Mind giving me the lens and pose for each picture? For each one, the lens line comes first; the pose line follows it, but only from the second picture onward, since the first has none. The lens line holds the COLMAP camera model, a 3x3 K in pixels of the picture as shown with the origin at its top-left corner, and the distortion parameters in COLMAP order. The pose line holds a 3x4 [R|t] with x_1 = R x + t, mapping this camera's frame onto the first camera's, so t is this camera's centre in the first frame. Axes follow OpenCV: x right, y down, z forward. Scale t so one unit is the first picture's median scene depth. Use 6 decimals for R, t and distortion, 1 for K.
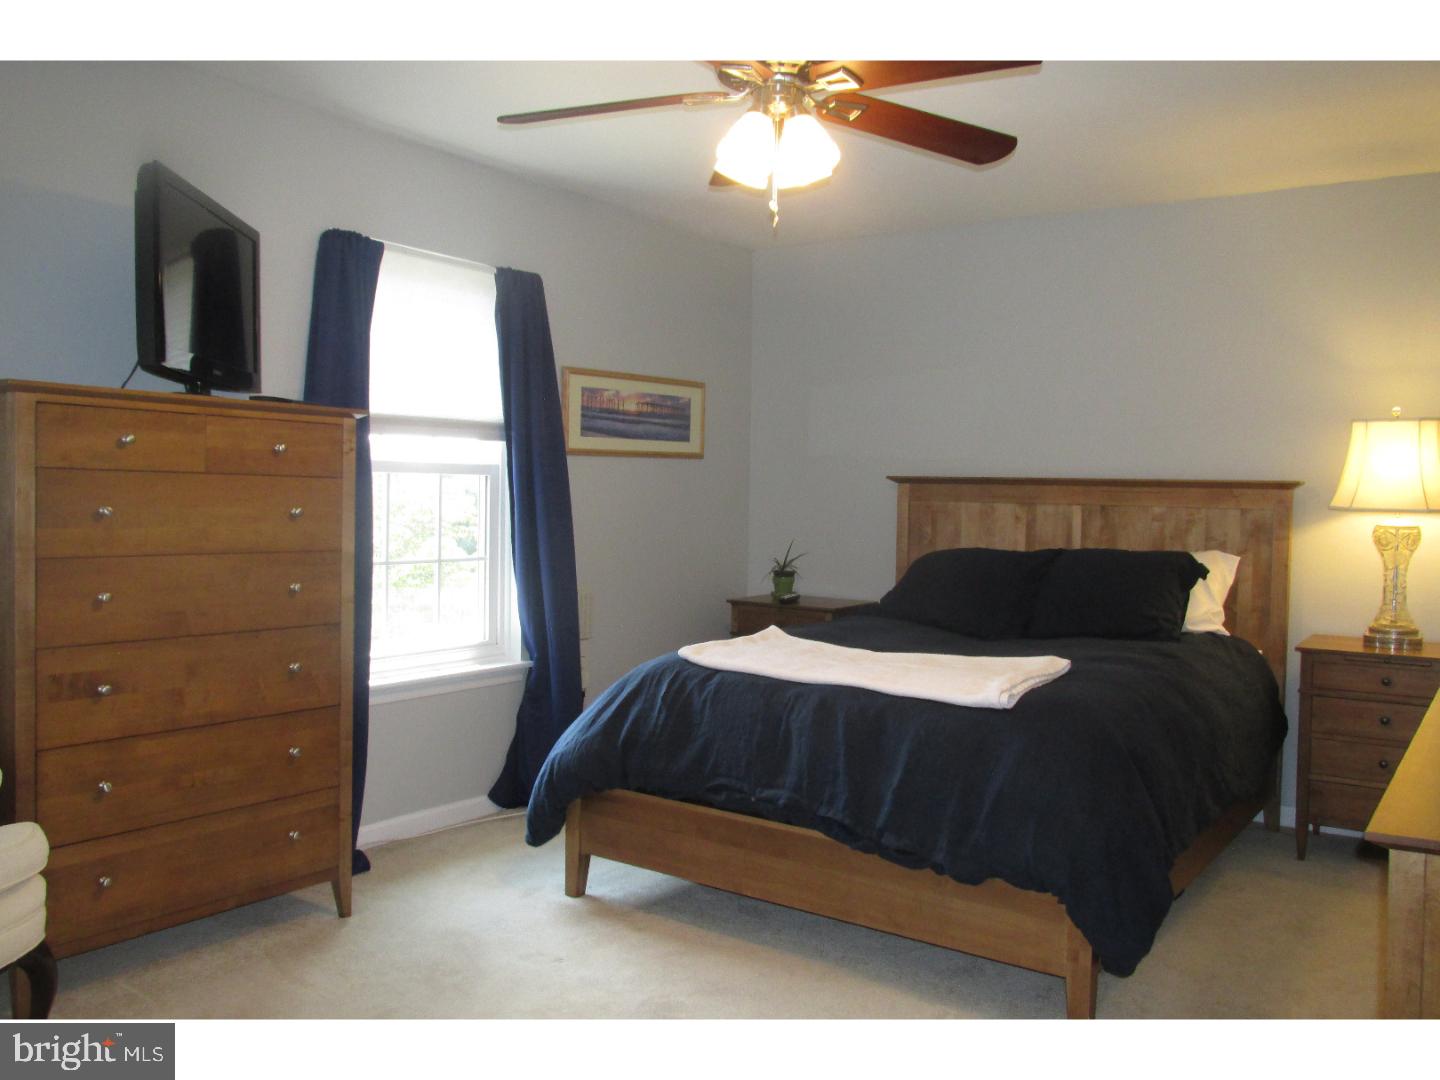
lens RADIAL K [[1183.1, 0, 719.9], [0, 1183.1, 536.4], [0, 0, 1]] dist [-0.034847, -0.002124]
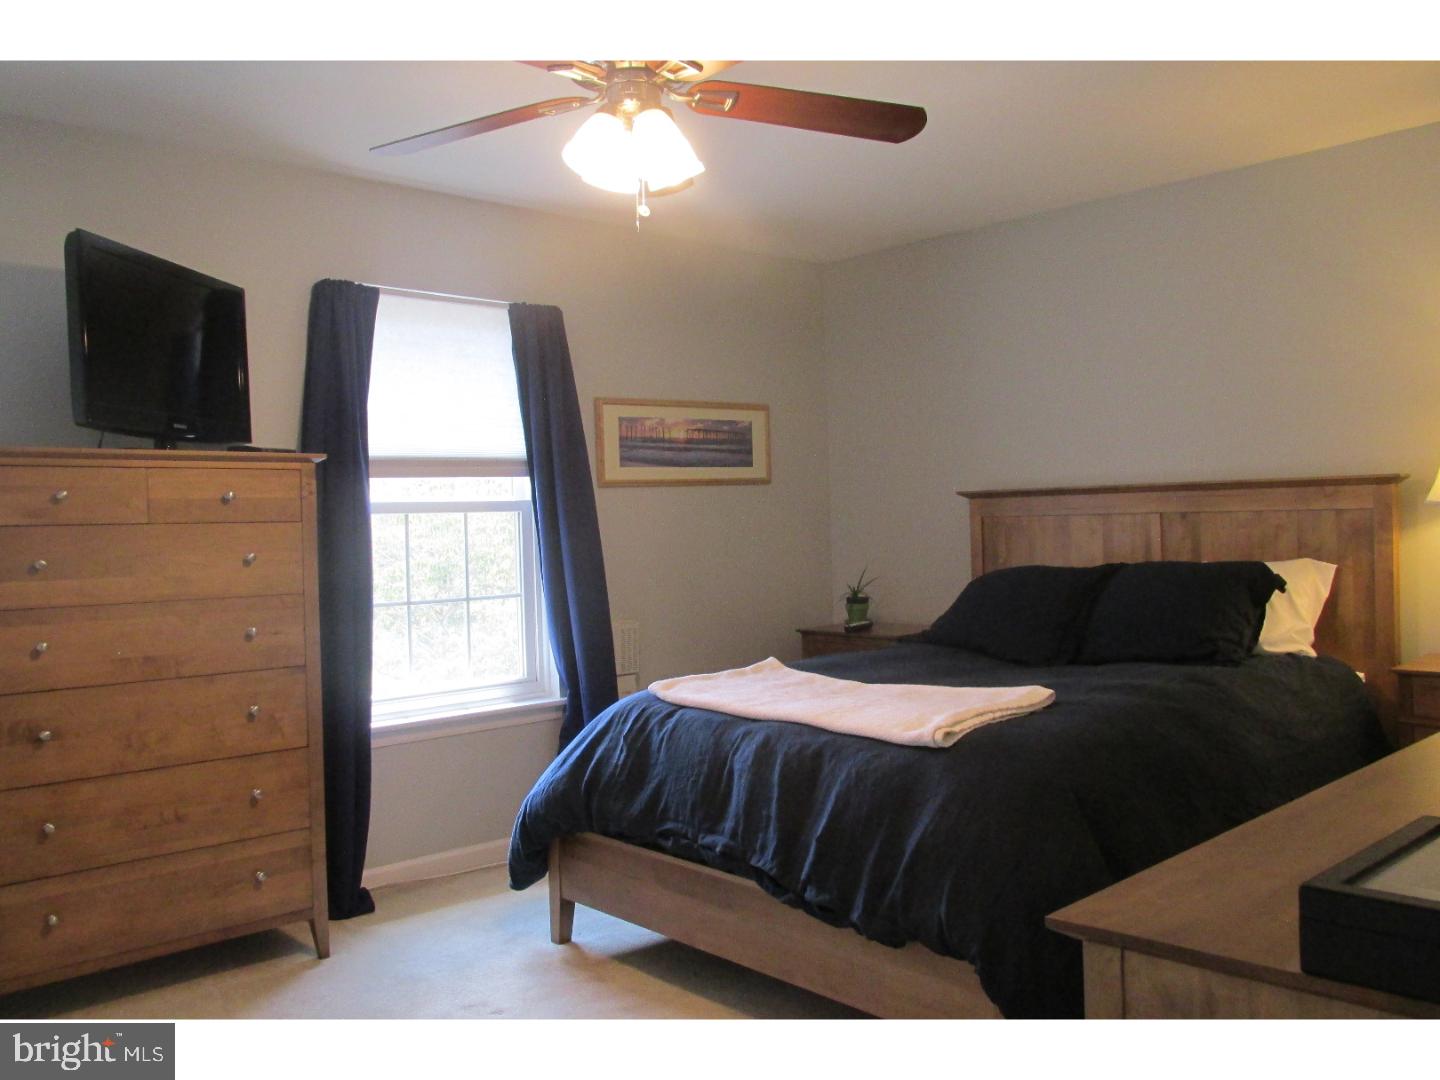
lens RADIAL K [[1184.8, 0, 720.0], [0, 1184.8, 540.0], [0, 0, 1]] dist [-0.015034, -0.004710]
pose [[0.976439, -0.042750, -0.211516, 0.217786], [0.038146, 0.998939, -0.025803, 0.005389], [0.212395, 0.017126, 0.977034, 0.073848]]
